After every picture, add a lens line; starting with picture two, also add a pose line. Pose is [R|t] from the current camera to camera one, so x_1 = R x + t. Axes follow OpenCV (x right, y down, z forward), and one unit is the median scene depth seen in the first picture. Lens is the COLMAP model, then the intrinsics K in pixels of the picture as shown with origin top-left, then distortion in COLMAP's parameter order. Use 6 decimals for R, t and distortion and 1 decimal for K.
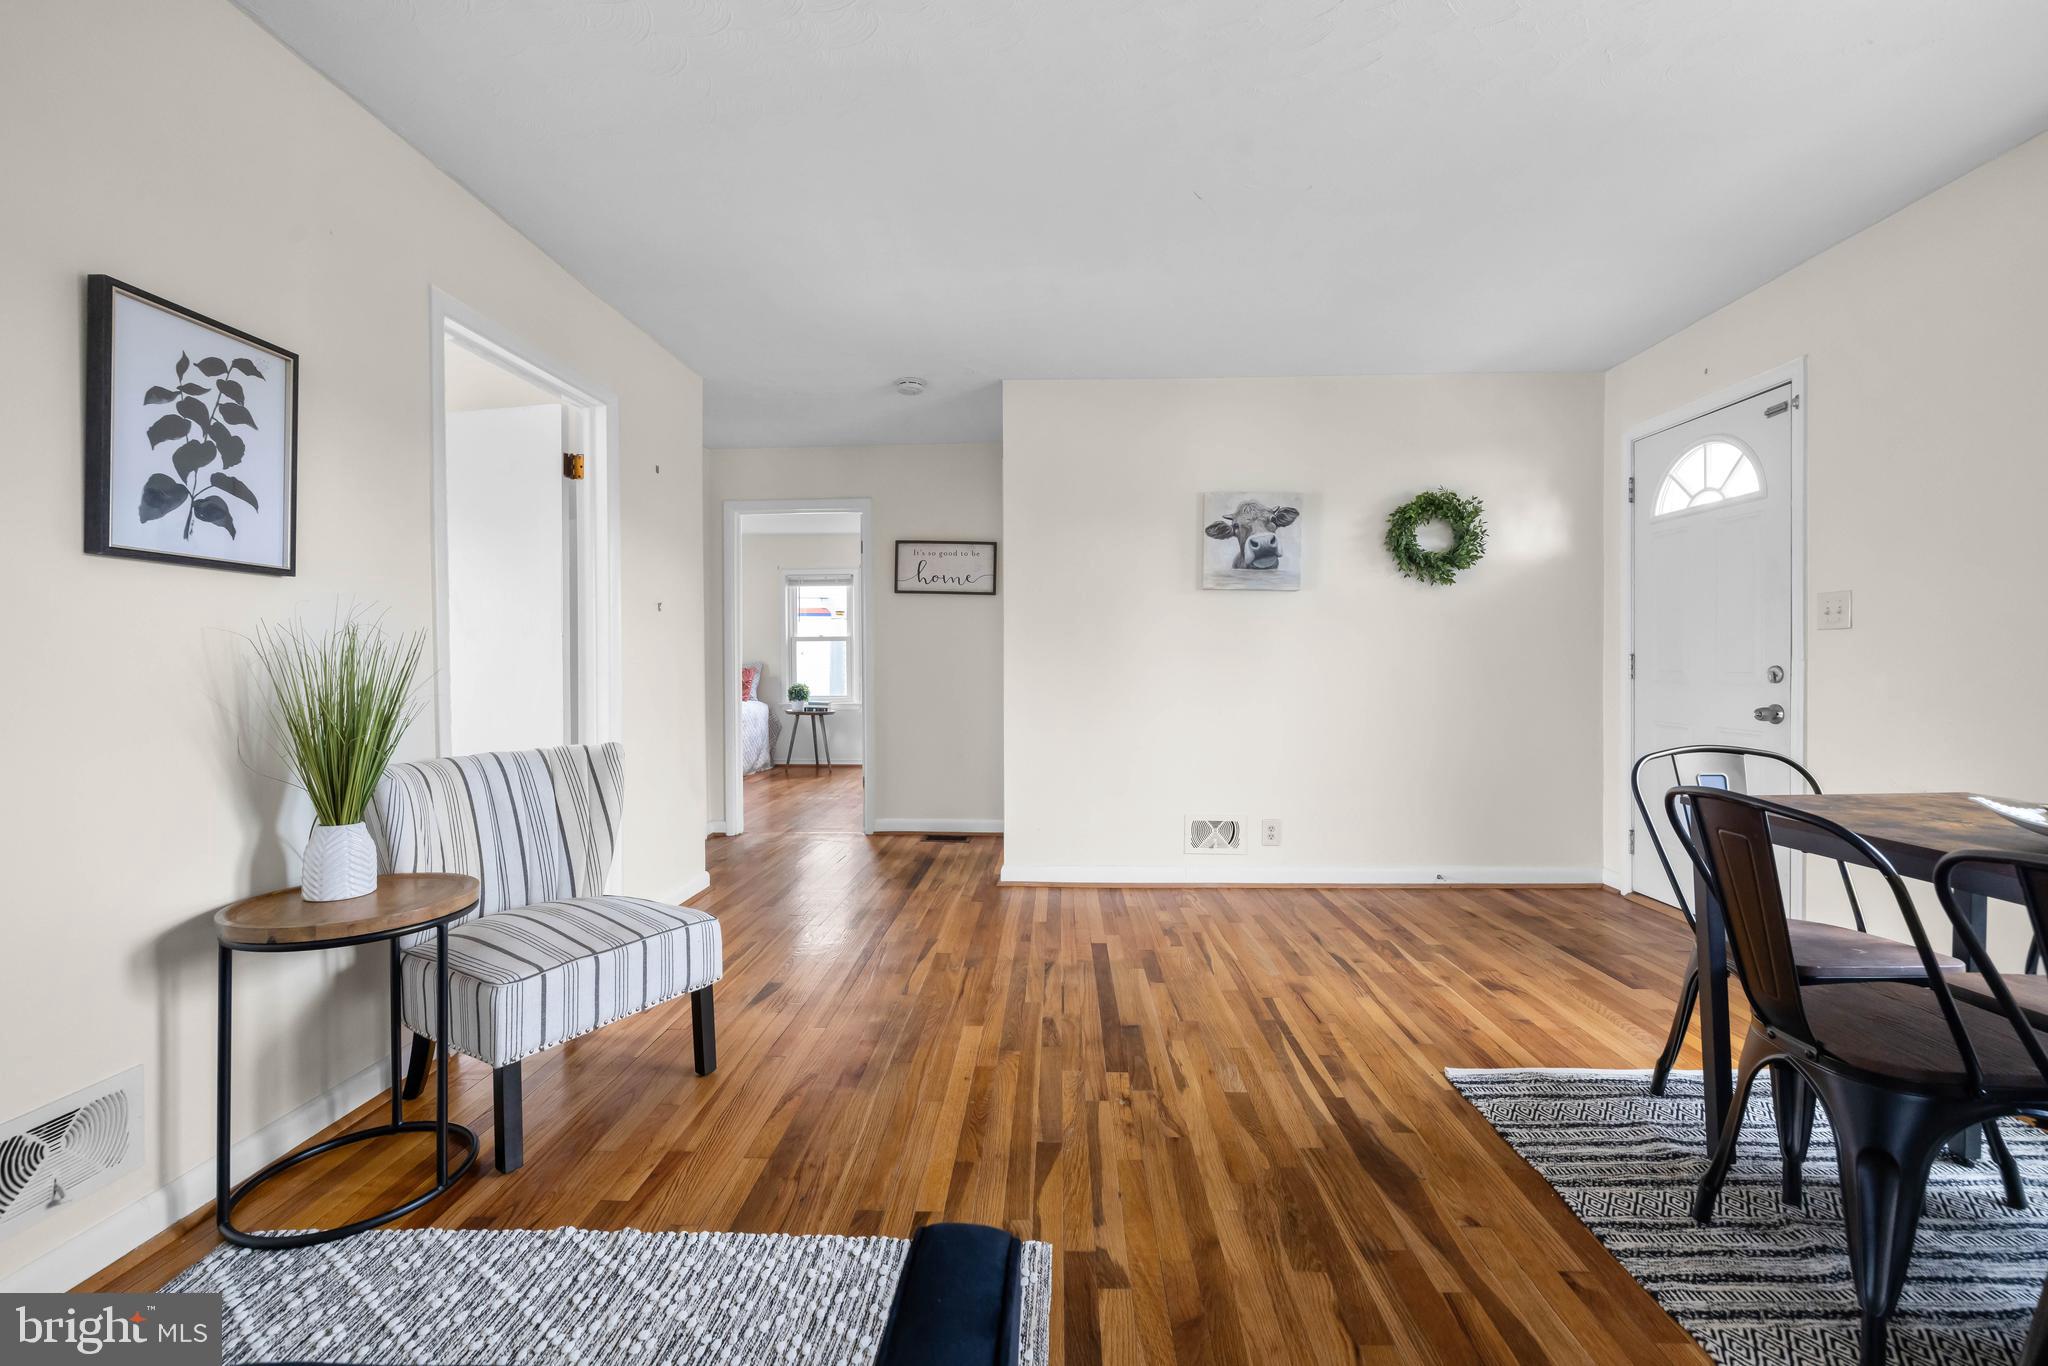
lens RADIAL K [[858.8, 0, 1026.0], [0, 858.8, 674.4], [0, 0, 1]] dist [-0.000396, 0.000595]
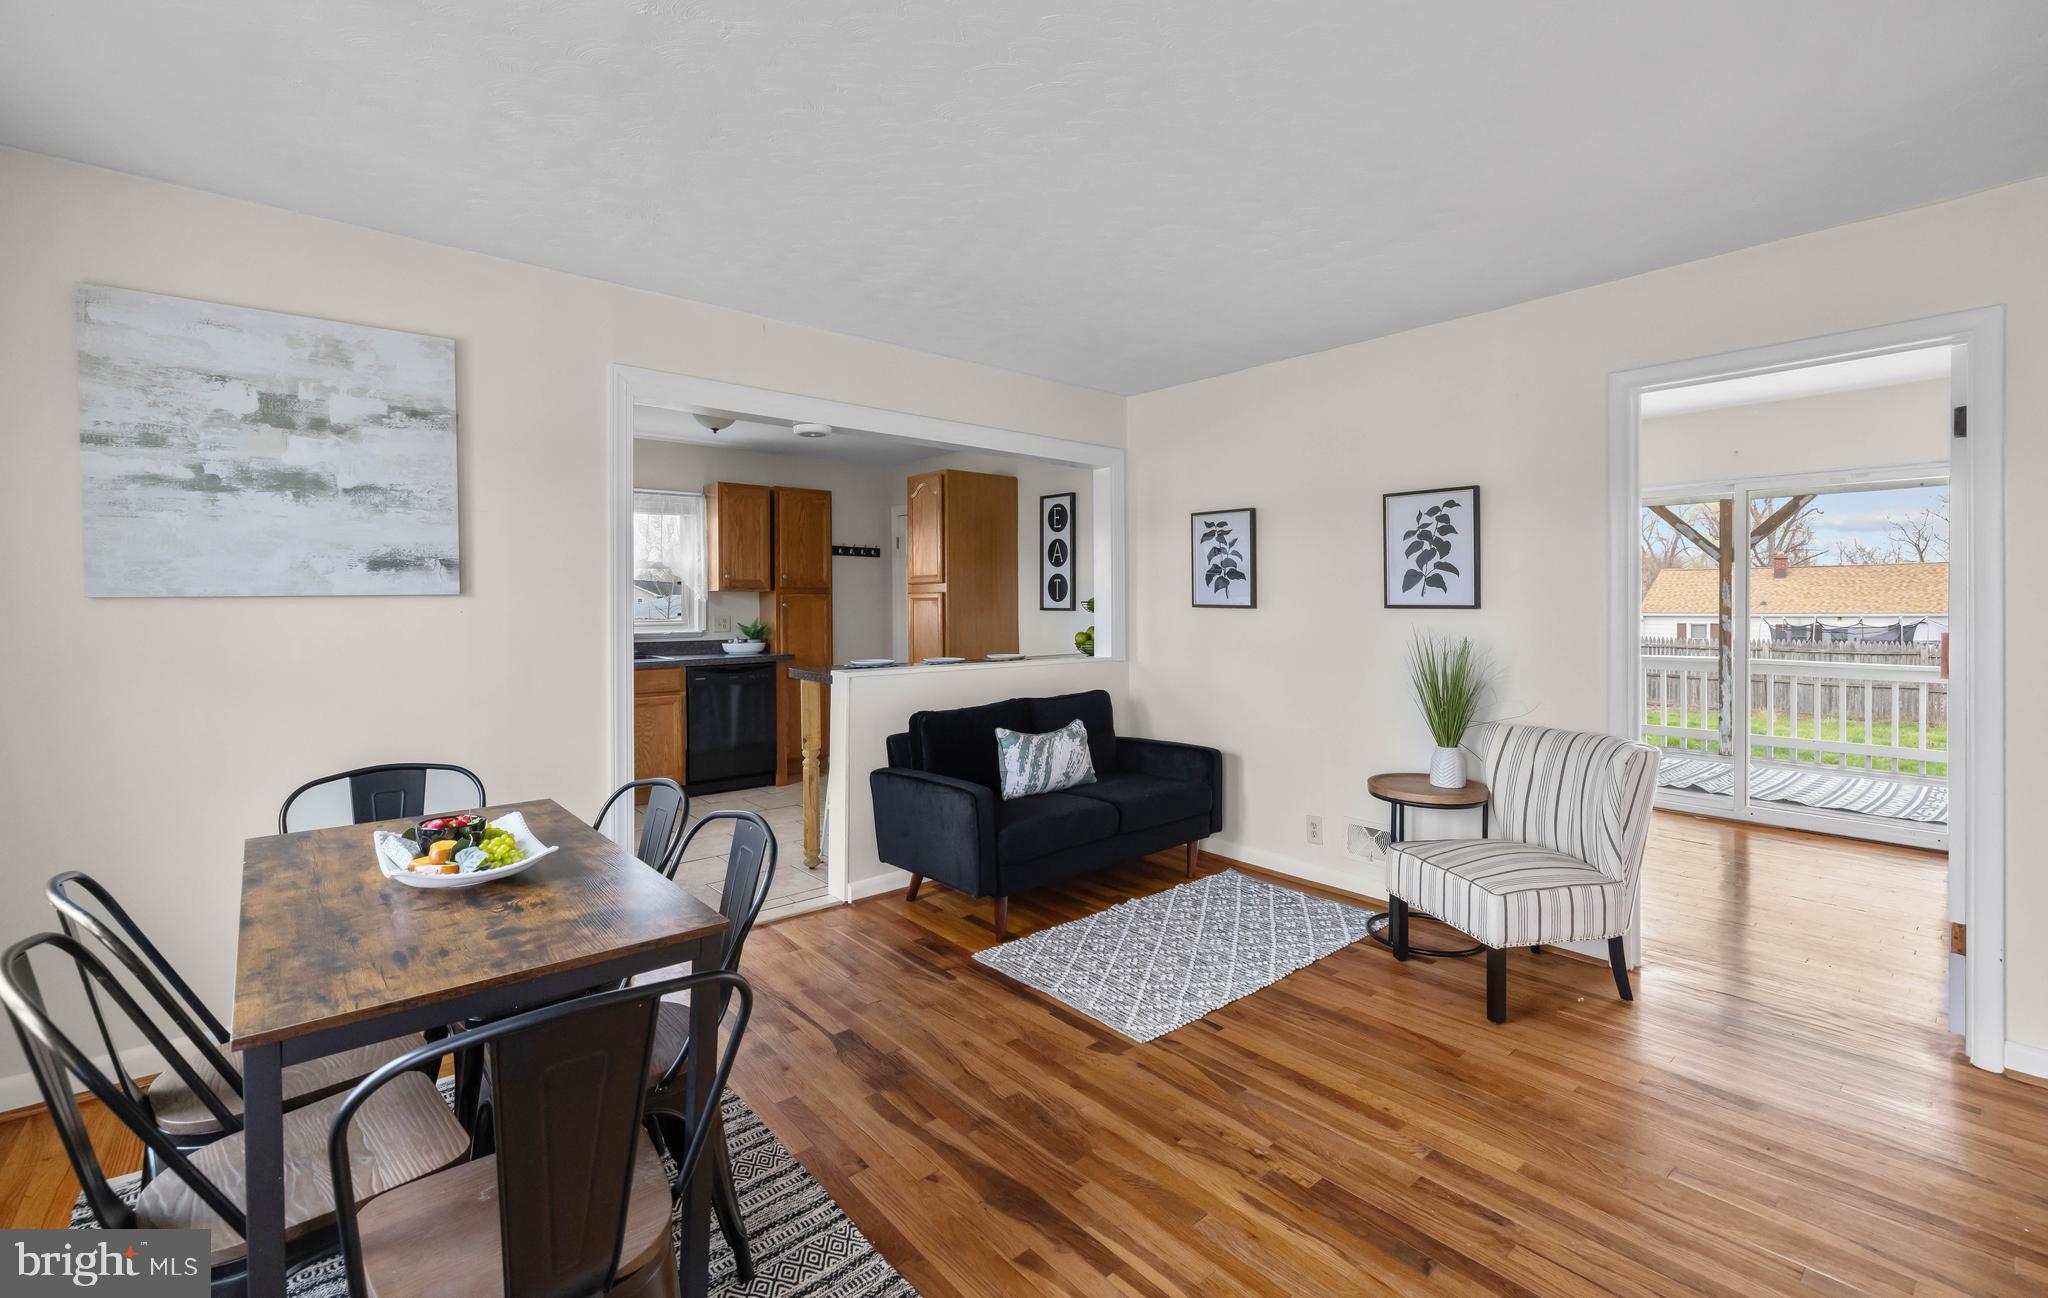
lens RADIAL K [[872.5, 0, 1044.0], [0, 872.5, 611.9], [0, 0, 1]] dist [0.002867, -0.000321]
pose [[-0.726322, 0.014261, -0.687206, 0.908649], [-0.003397, 0.999698, 0.024337, -0.127764], [0.687346, 0.020011, -0.726054, 1.458624]]
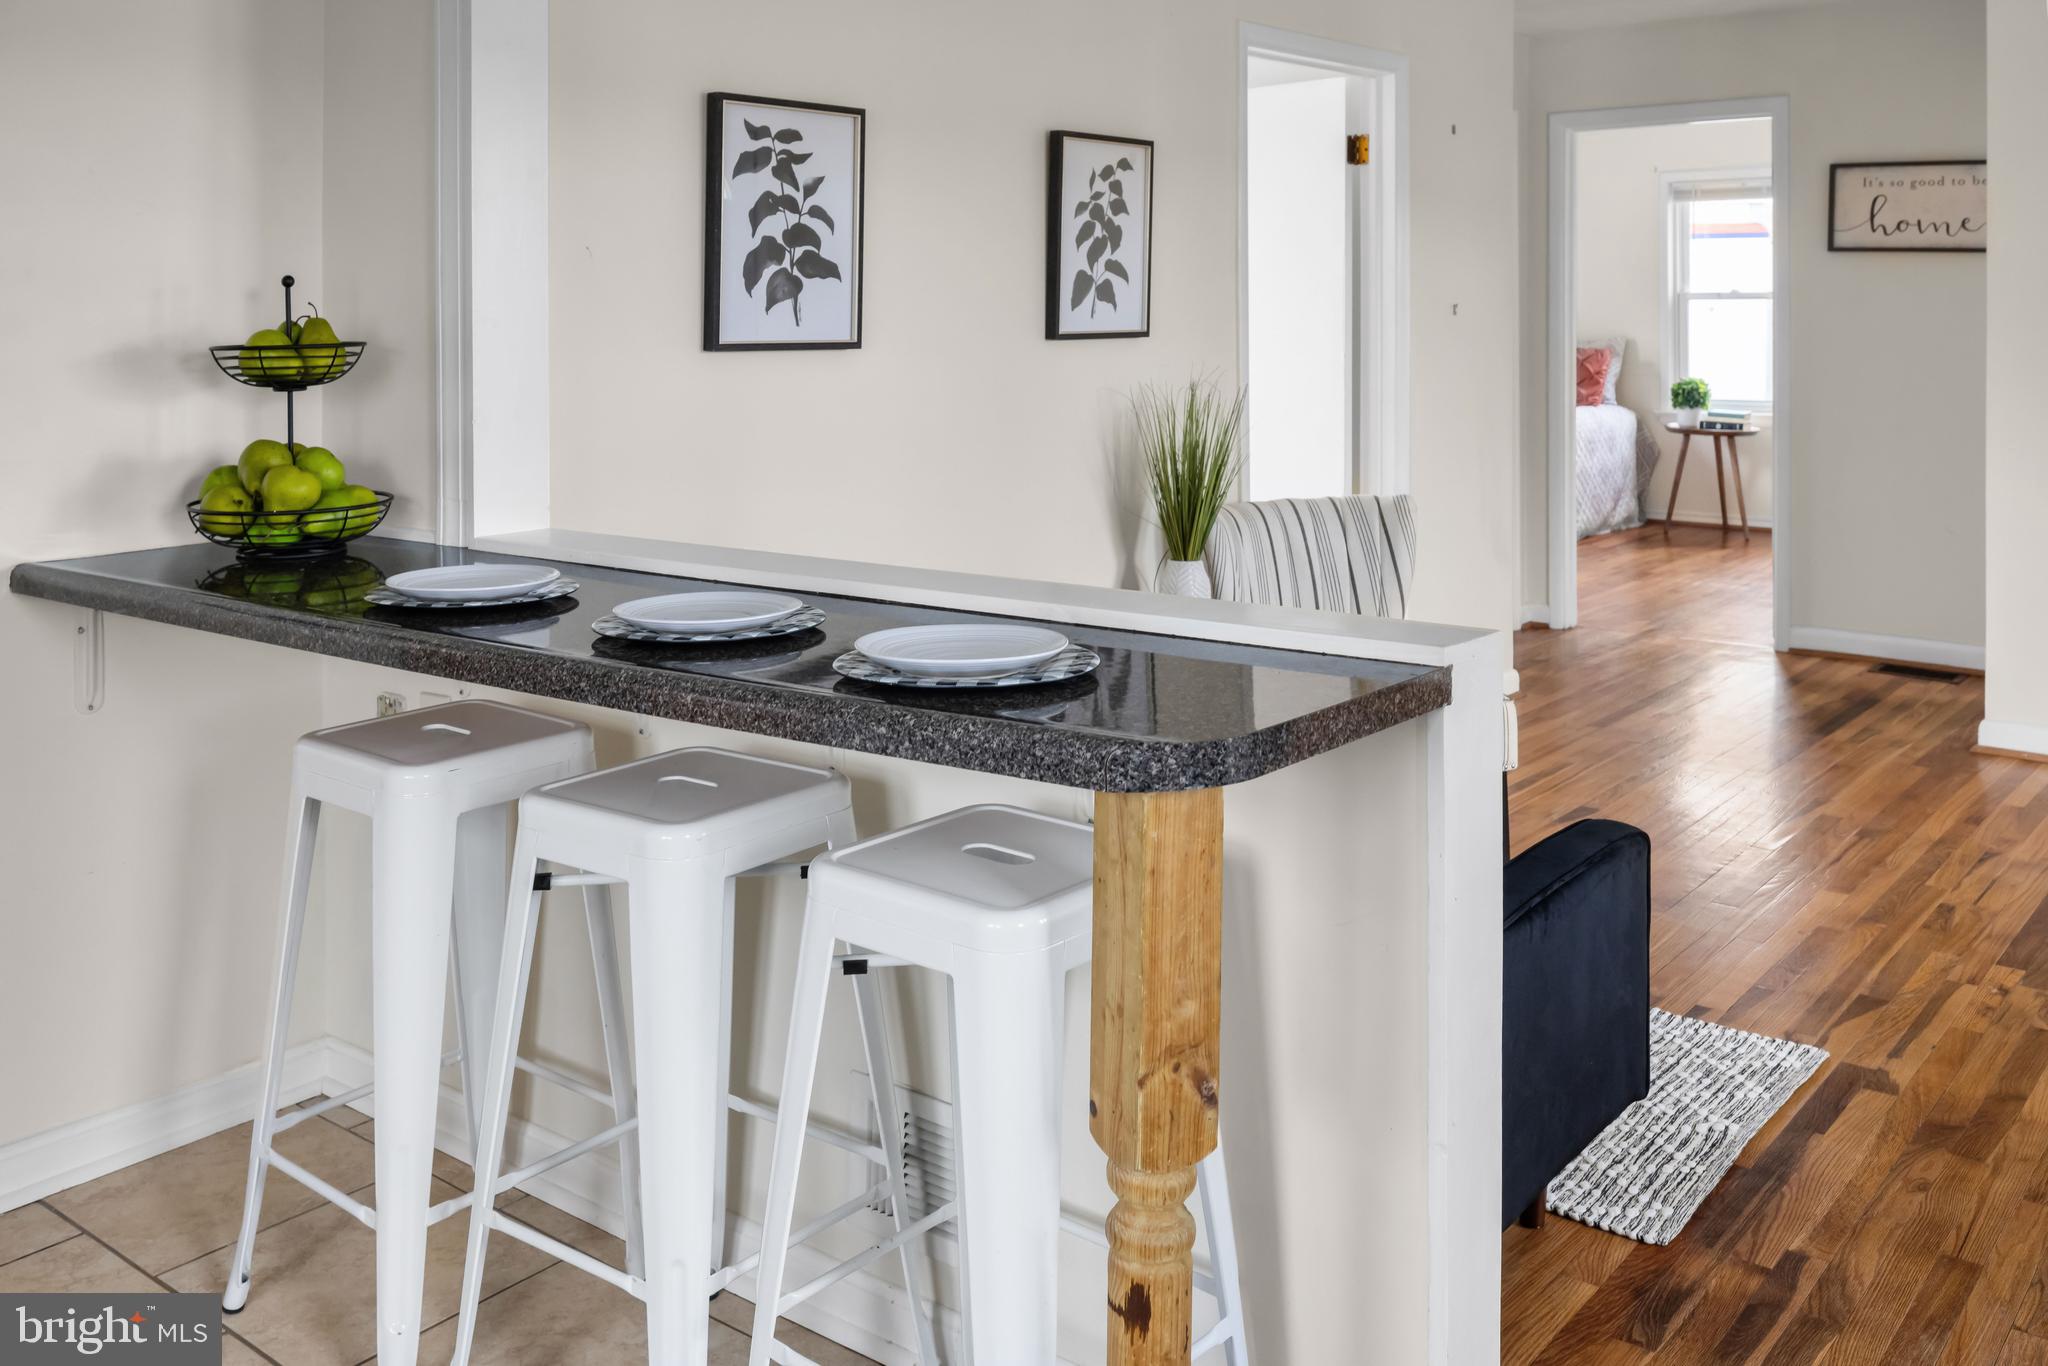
lens RADIAL K [[1795.6, 0, 974.0], [0, 1795.6, 310.4], [0, 0, 1]] dist [-0.036942, 0.012383]
pose [[0.786720, 0.004971, -0.617289, 0.363008], [-0.006496, 0.999979, -0.000227, -0.125988], [0.617275, 0.004189, 0.786736, -0.856819]]
